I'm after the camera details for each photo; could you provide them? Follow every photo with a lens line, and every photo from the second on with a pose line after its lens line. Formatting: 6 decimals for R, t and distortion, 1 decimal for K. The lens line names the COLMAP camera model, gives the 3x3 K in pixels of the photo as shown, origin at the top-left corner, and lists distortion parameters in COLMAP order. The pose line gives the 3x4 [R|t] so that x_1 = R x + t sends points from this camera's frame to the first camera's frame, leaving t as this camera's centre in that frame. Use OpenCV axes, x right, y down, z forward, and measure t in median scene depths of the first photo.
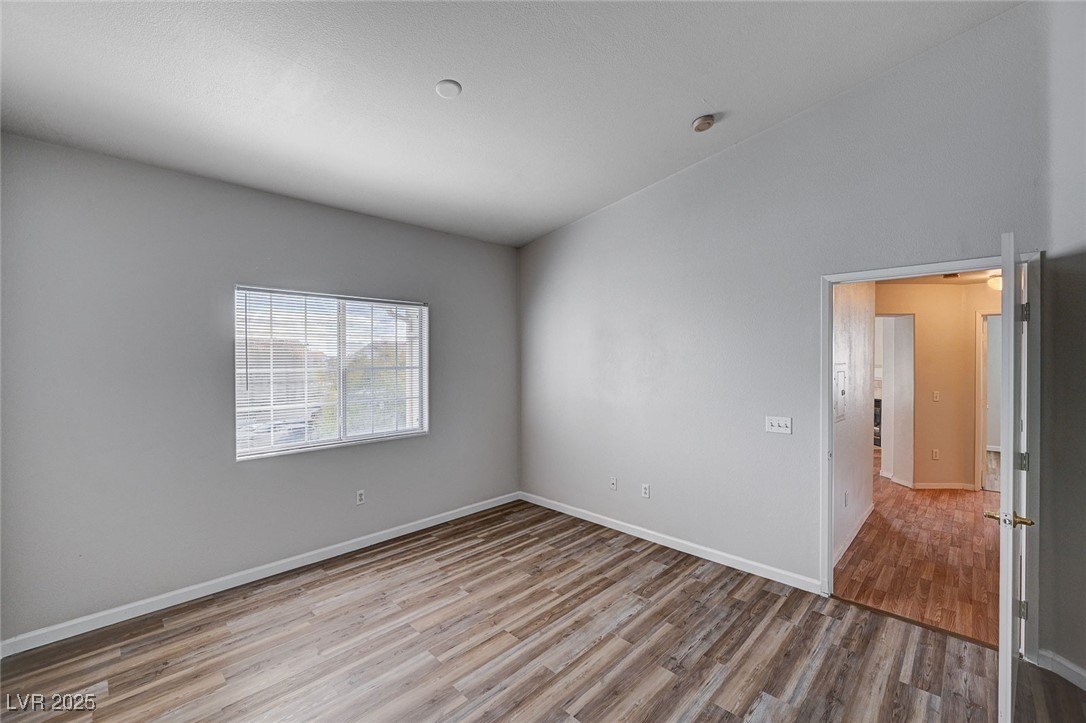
lens RADIAL K [[455.9, 0, 538.5], [0, 455.9, 359.2], [0, 0, 1]] dist [-0.002842, -0.000268]
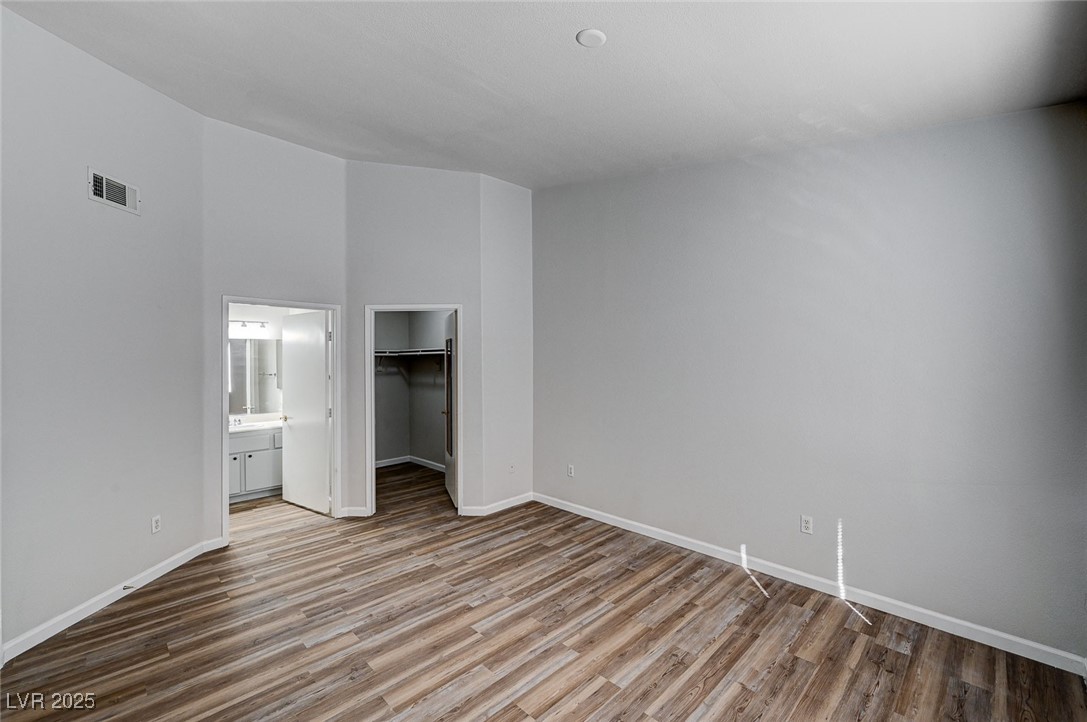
lens RADIAL K [[443.5, 0, 533.5], [0, 443.5, 359.4], [0, 0, 1]] dist [0.001037, 0.000144]
pose [[-0.998987, 0.011802, 0.043428, -0.092336], [0.012024, 0.999916, 0.004871, 0.003574], [-0.043367, 0.005388, -0.999045, 1.431873]]
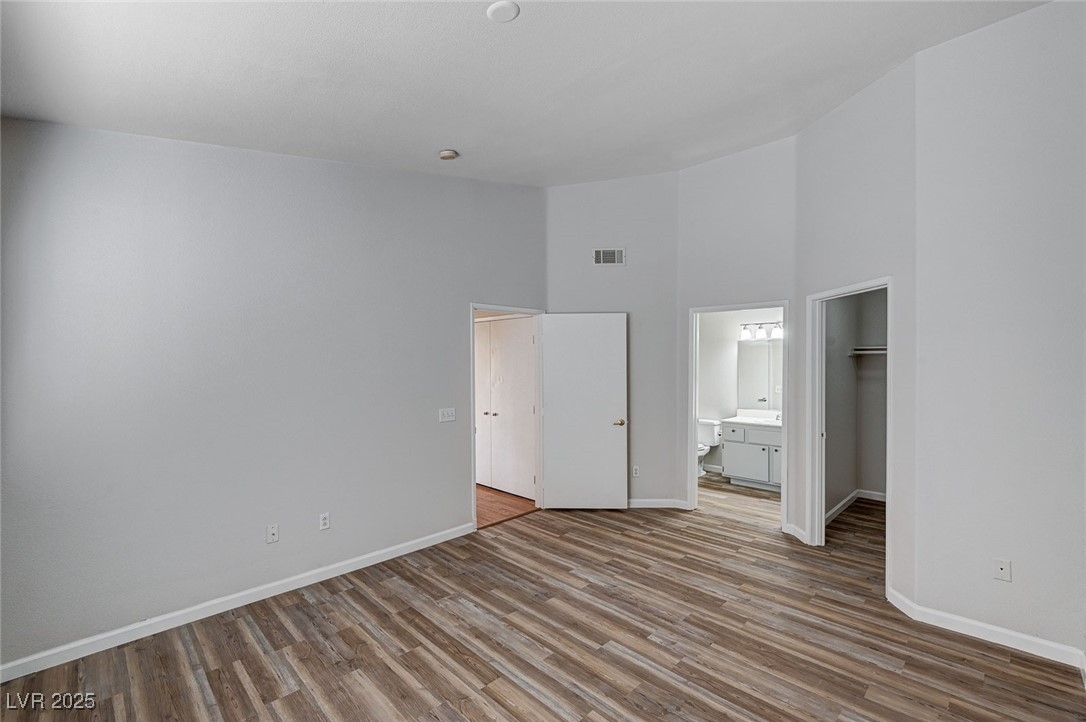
lens RADIAL K [[463.7, 0, 552.2], [0, 463.7, 361.2], [0, 0, 1]] dist [-0.000125, -0.000081]
pose [[0.001927, 0.002410, 0.999995, -0.764084], [0.013186, 0.999910, -0.002435, 0.002716], [-0.999911, 0.013190, 0.001895, 0.716505]]
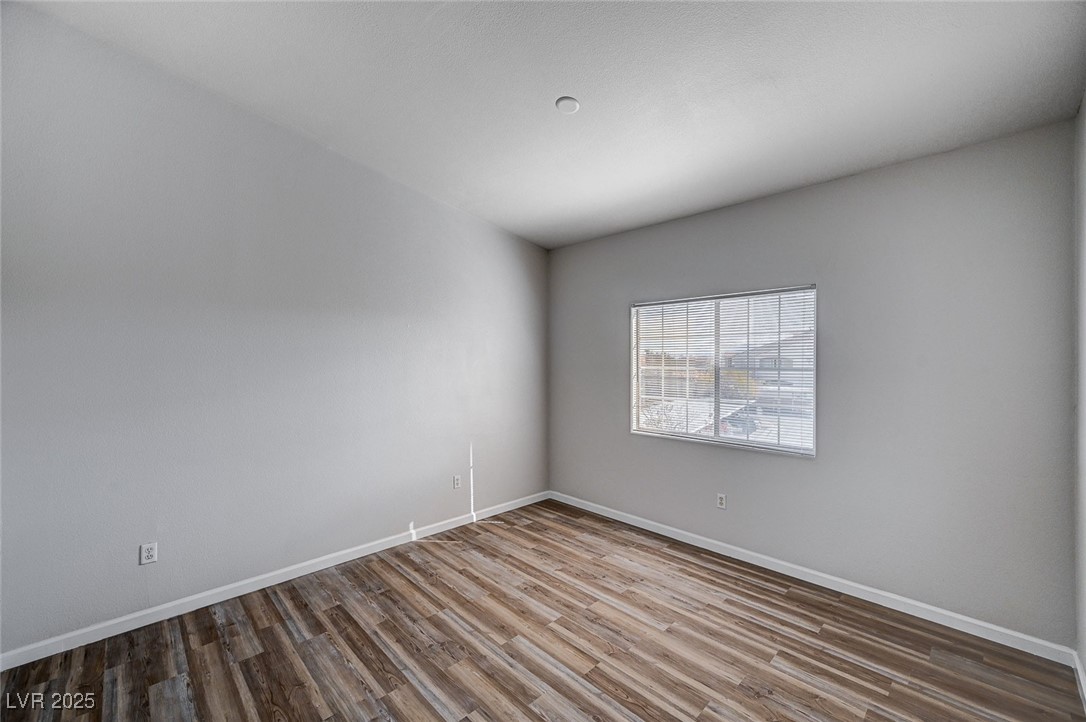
lens RADIAL K [[439.6, 0, 540.3], [0, 439.6, 357.4], [0, 0, 1]] dist [-0.000441, 0.000068]
pose [[-0.035569, -0.003149, -0.999362, 0.657617], [-0.004928, 0.999983, -0.002976, 0.001561], [0.999355, 0.004819, -0.035584, 0.758796]]
